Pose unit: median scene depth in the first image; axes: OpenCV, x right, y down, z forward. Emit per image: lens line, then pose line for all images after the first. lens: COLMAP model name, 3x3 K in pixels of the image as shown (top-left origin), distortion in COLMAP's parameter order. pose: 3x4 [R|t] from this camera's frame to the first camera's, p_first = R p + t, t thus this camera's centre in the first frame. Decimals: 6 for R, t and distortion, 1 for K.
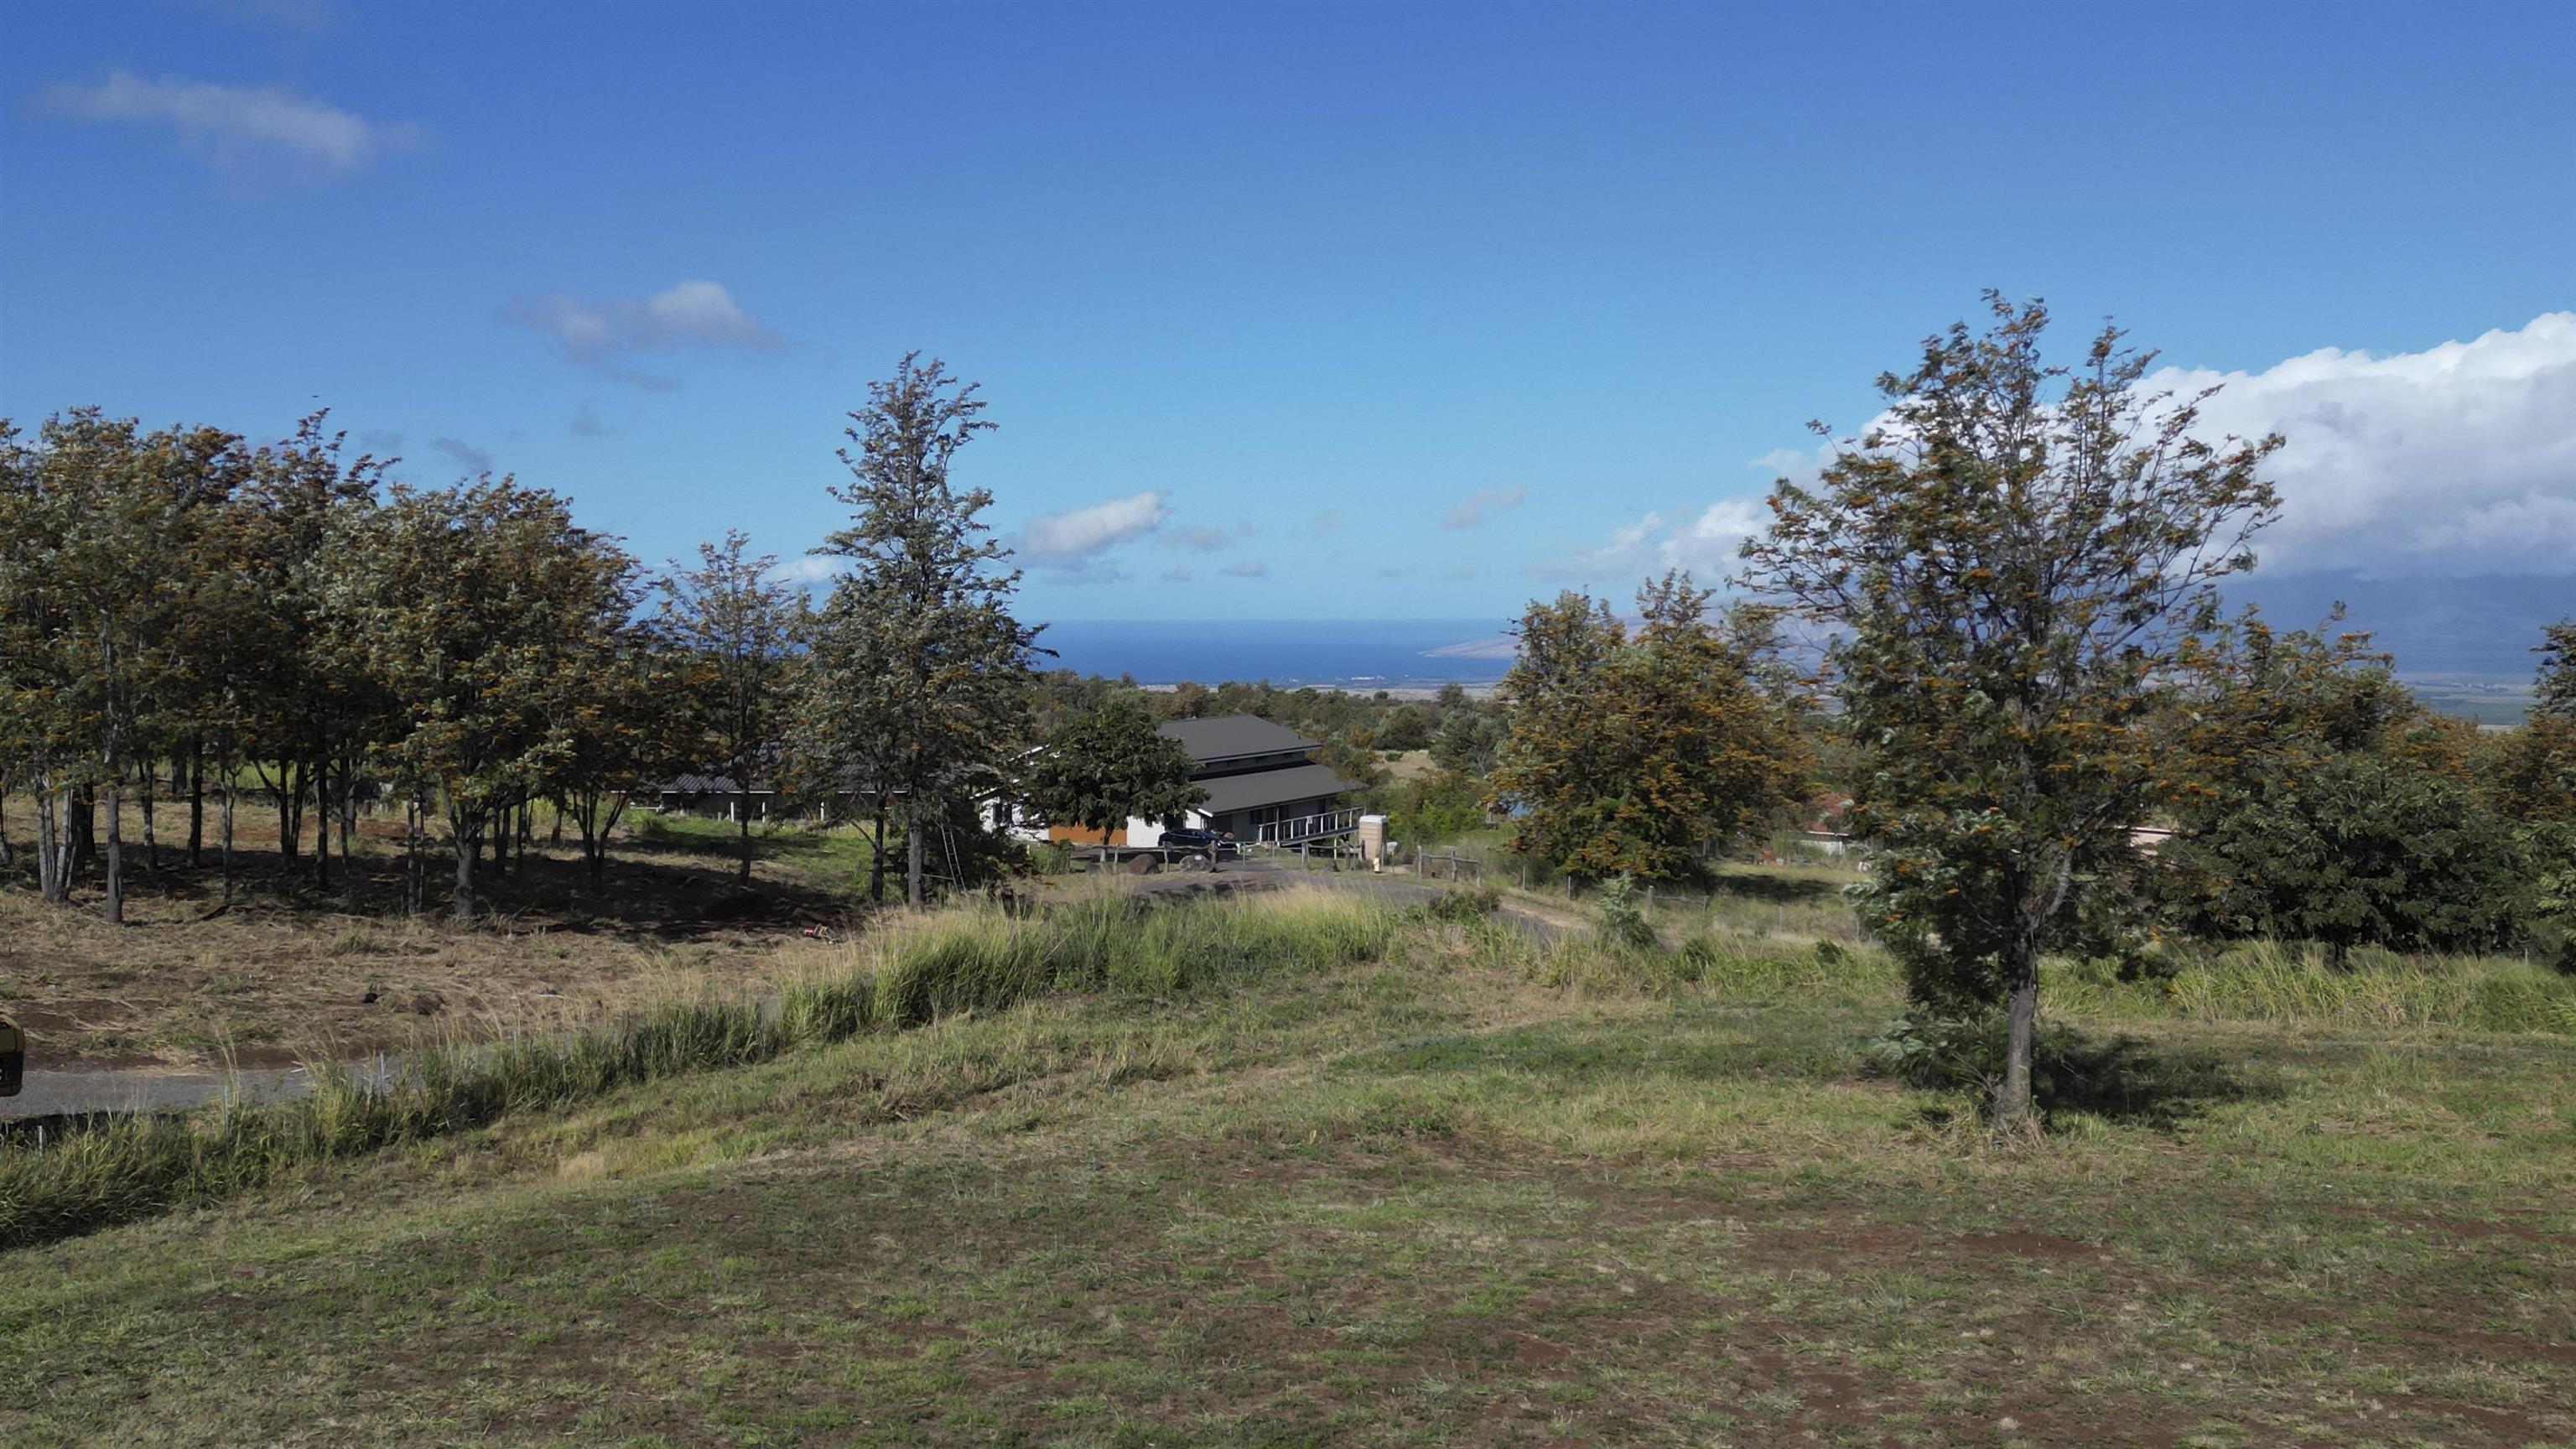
lens RADIAL K [[2334.6, 0, 1319.7], [0, 2334.6, 712.7], [0, 0, 1]] dist [0.142949, -0.157388]
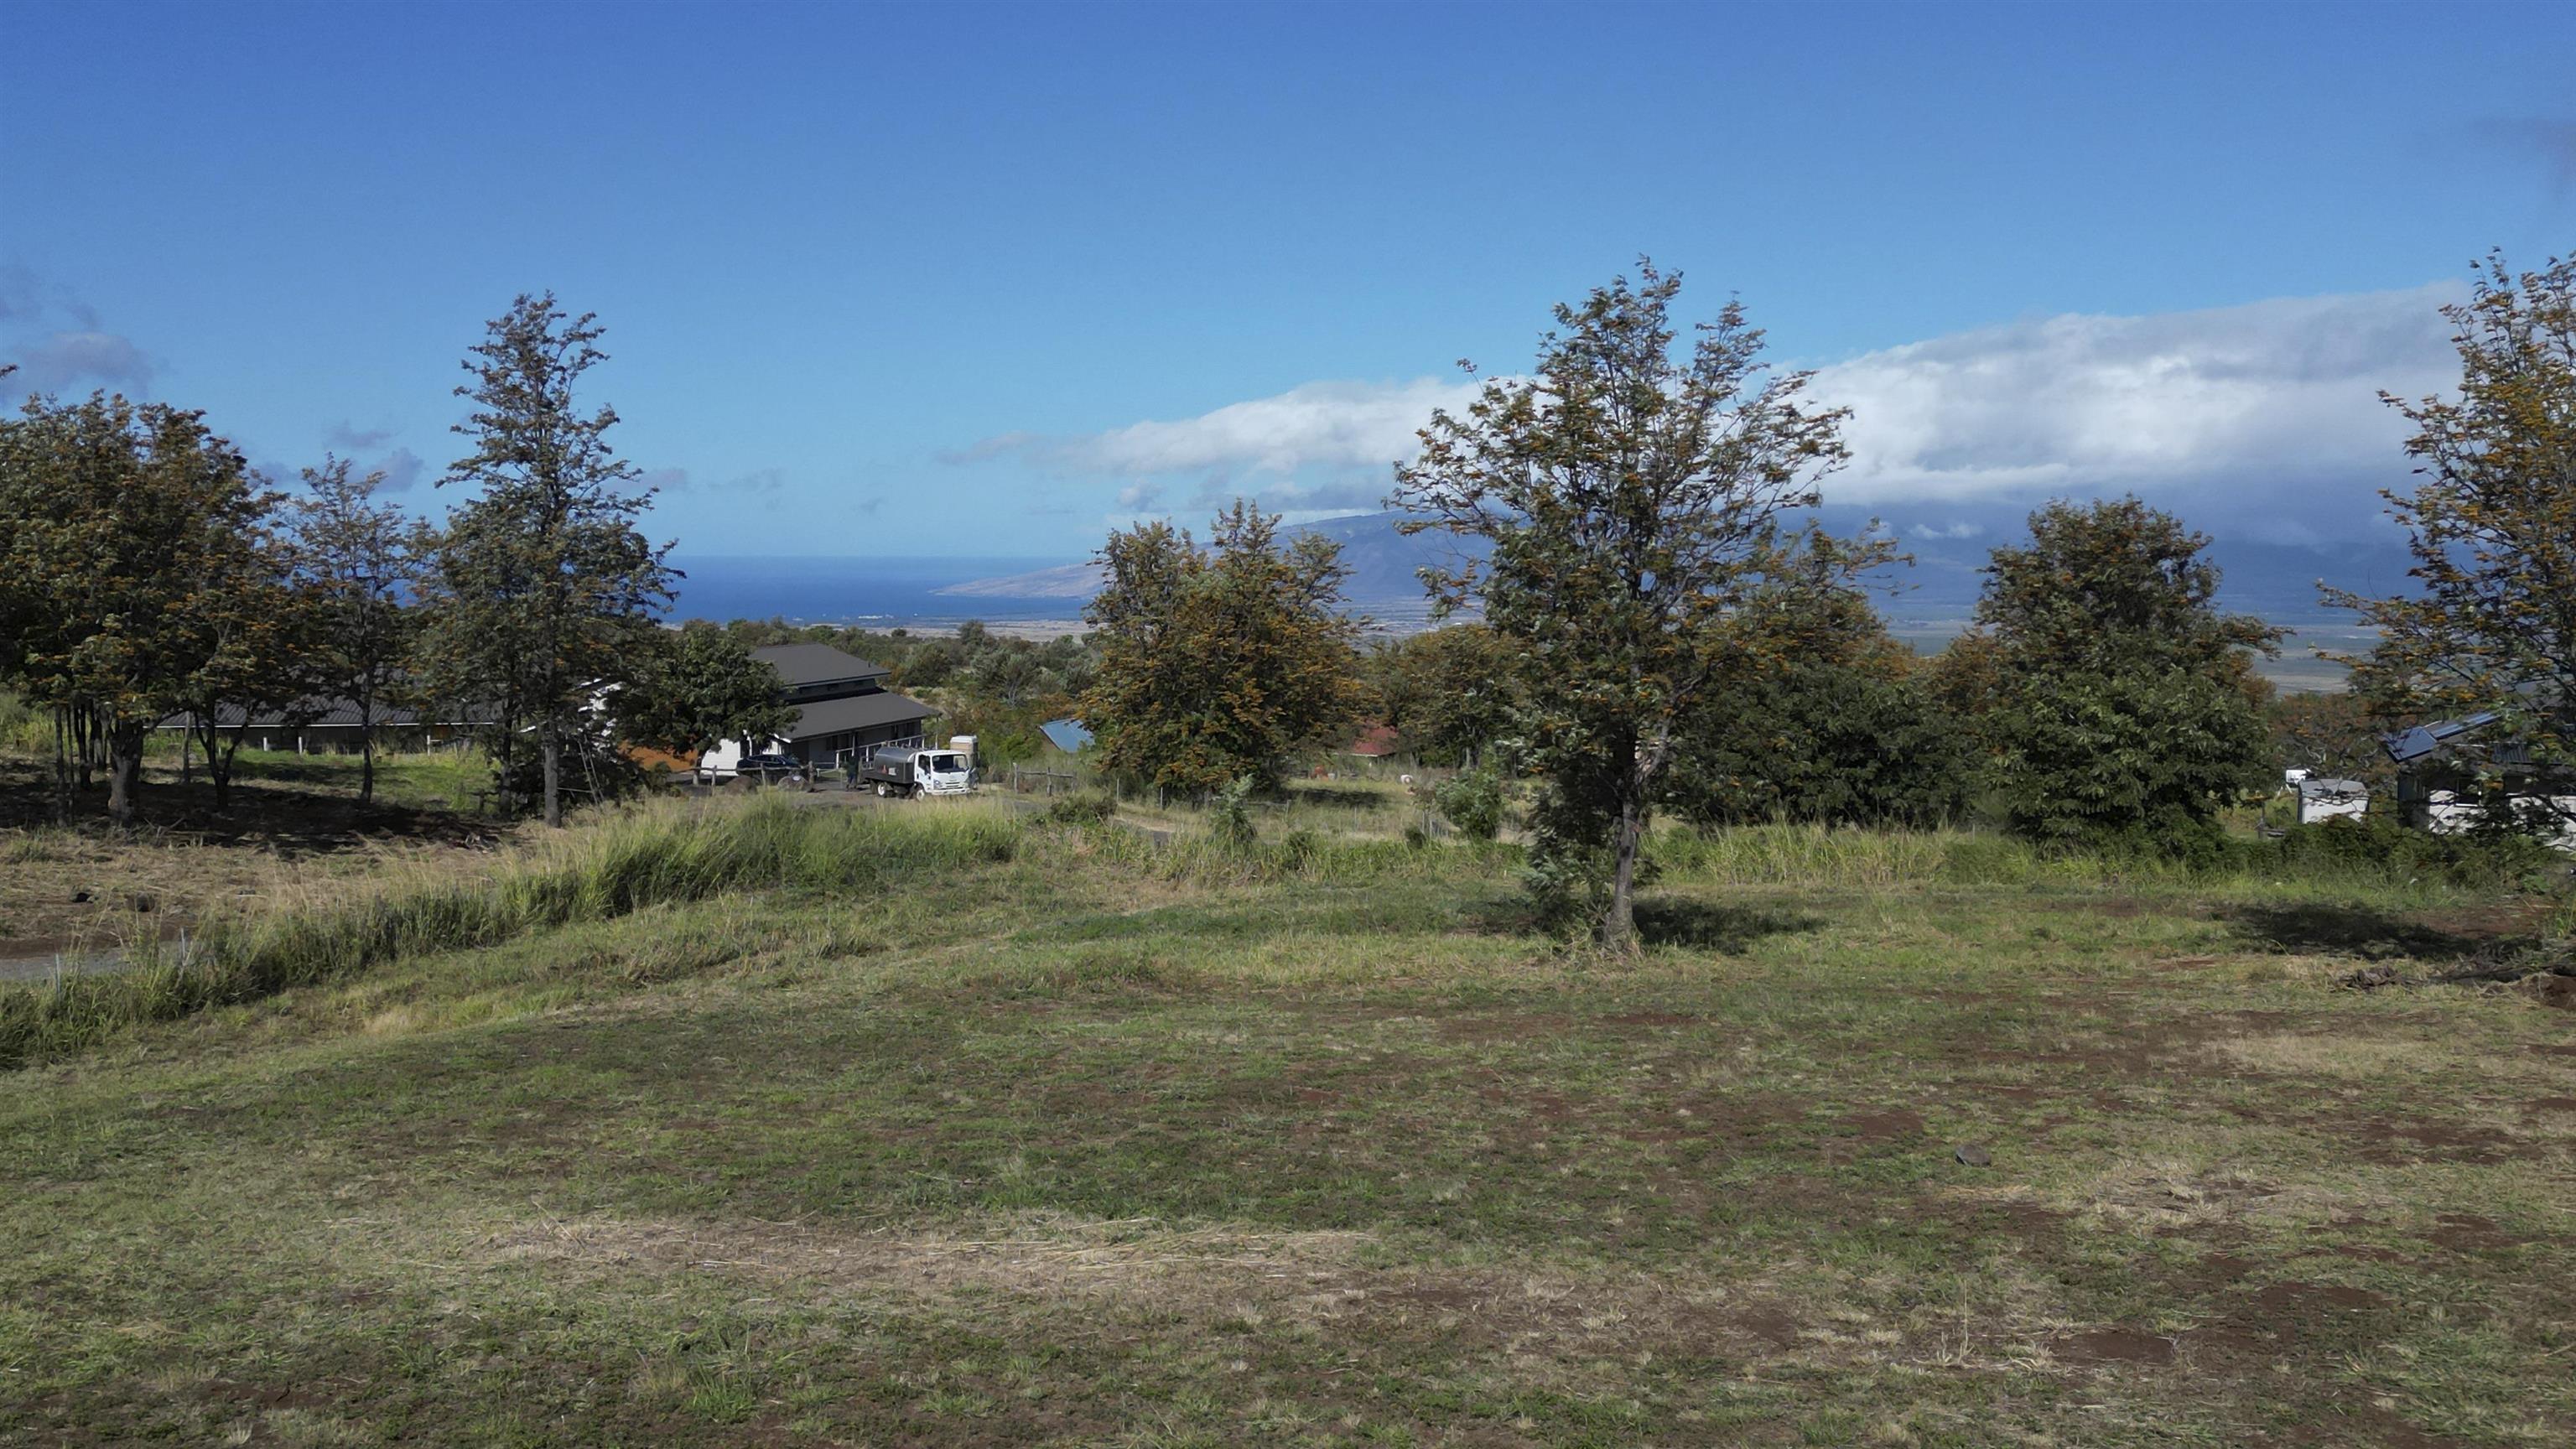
lens RADIAL K [[2309.4, 0, 1273.9], [0, 2309.4, 753.9], [0, 0, 1]] dist [0.152895, -0.268156]
pose [[0.982785, -0.016706, 0.183998, -0.062212], [0.008407, 0.998916, 0.045792, 0.011280], [-0.184563, -0.043457, 0.981859, -0.085686]]
